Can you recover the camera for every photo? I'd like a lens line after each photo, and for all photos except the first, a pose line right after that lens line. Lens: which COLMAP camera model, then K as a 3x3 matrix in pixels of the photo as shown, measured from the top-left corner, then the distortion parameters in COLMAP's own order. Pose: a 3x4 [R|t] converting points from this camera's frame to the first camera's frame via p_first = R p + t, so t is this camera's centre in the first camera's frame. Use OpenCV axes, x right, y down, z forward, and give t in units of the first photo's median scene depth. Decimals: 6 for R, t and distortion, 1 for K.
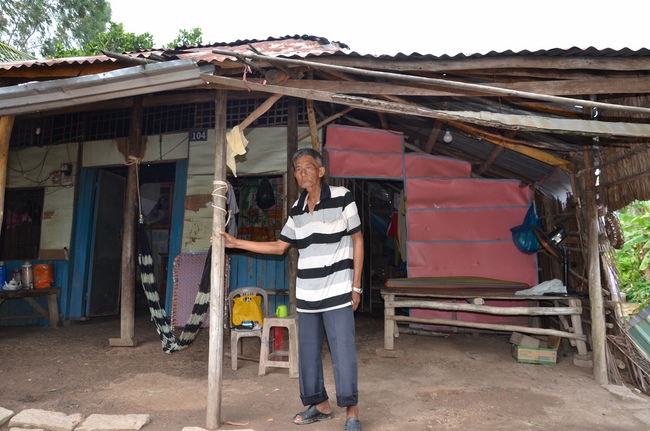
lens RADIAL K [[506.5, 0, 325.0], [0, 506.5, 215.5], [0, 0, 1]] dist [-0.174106, 0.133541]
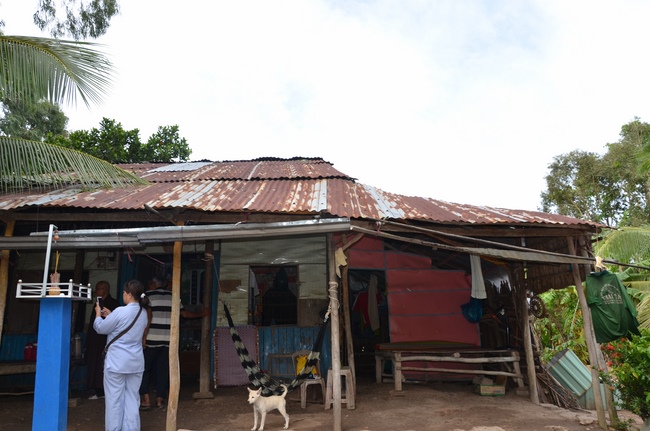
lens RADIAL K [[506.5, 0, 325.0], [0, 506.5, 215.5], [0, 0, 1]] dist [-0.174106, 0.133541]
pose [[0.978028, 0.031261, 0.206116, -0.415644], [-0.002086, 0.990112, -0.140266, -0.037147], [-0.208463, 0.136755, 0.968422, -0.448028]]
